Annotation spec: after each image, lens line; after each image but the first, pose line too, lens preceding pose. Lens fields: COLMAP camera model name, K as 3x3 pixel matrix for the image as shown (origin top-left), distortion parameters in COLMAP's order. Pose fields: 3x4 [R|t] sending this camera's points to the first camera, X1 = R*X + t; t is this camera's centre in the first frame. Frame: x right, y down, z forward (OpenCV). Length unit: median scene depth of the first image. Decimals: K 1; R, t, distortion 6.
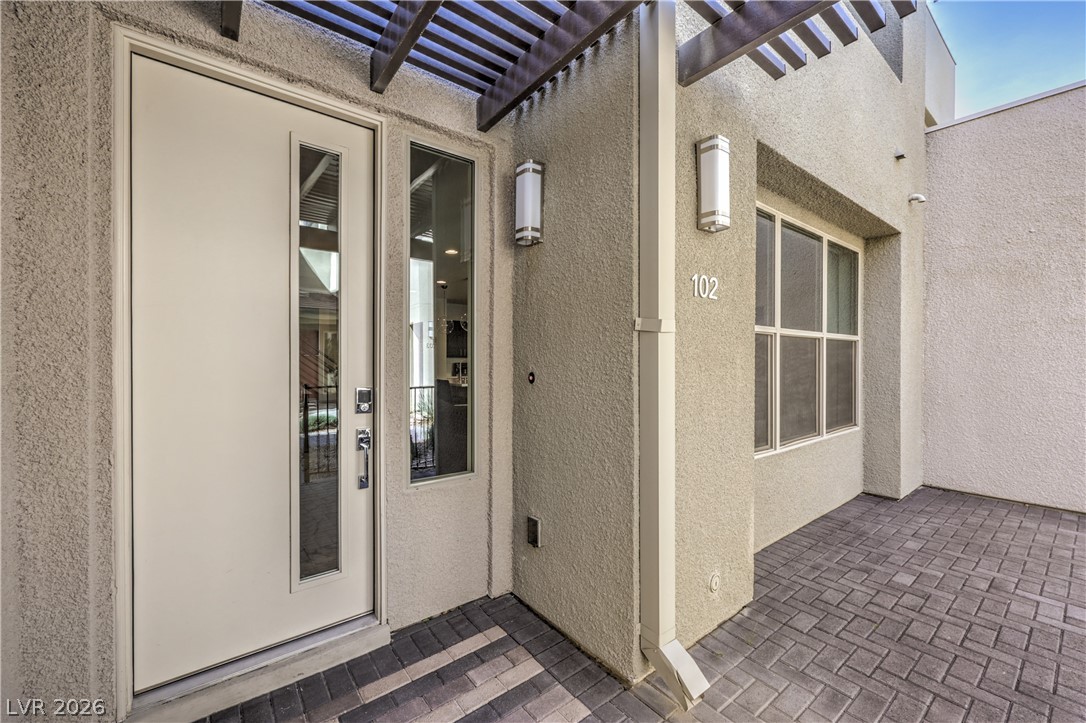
lens RADIAL K [[435.0, 0, 549.7], [0, 435.0, 361.8], [0, 0, 1]] dist [0.000945, 0.000528]
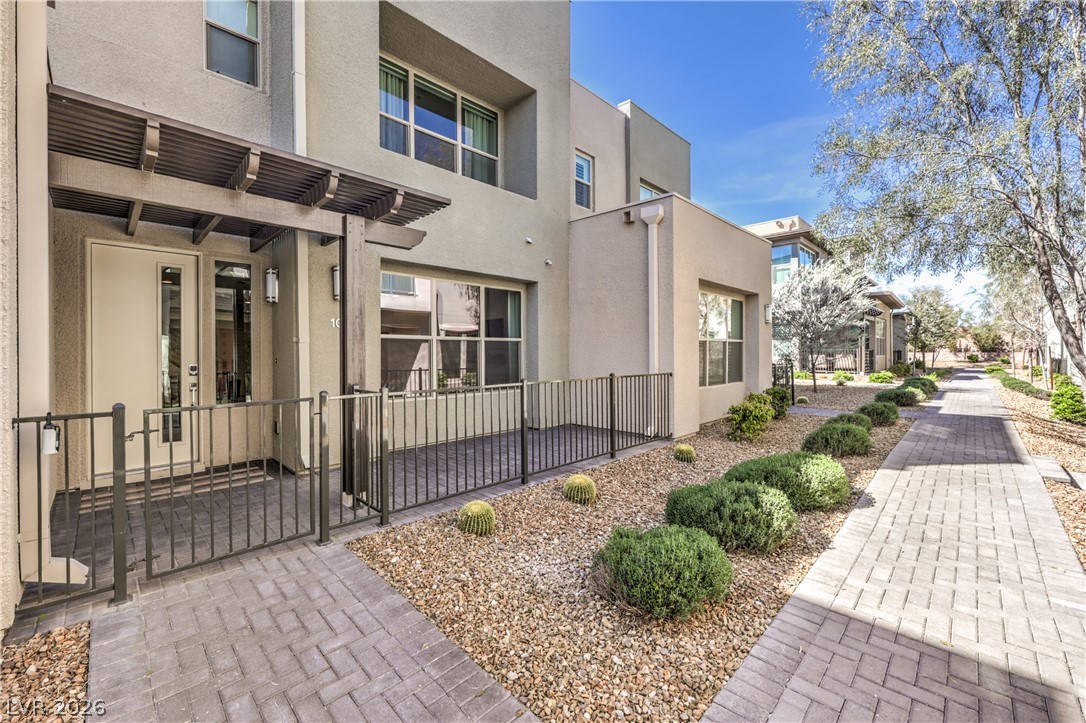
lens RADIAL K [[435.0, 0, 536.8], [0, 435.0, 354.4], [0, 0, 1]] dist [0.000945, 0.000528]
pose [[0.993304, -0.006348, 0.115358, 1.166504], [0.006629, 0.999976, -0.002058, 0.018892], [-0.115342, 0.002809, 0.993322, -1.583663]]
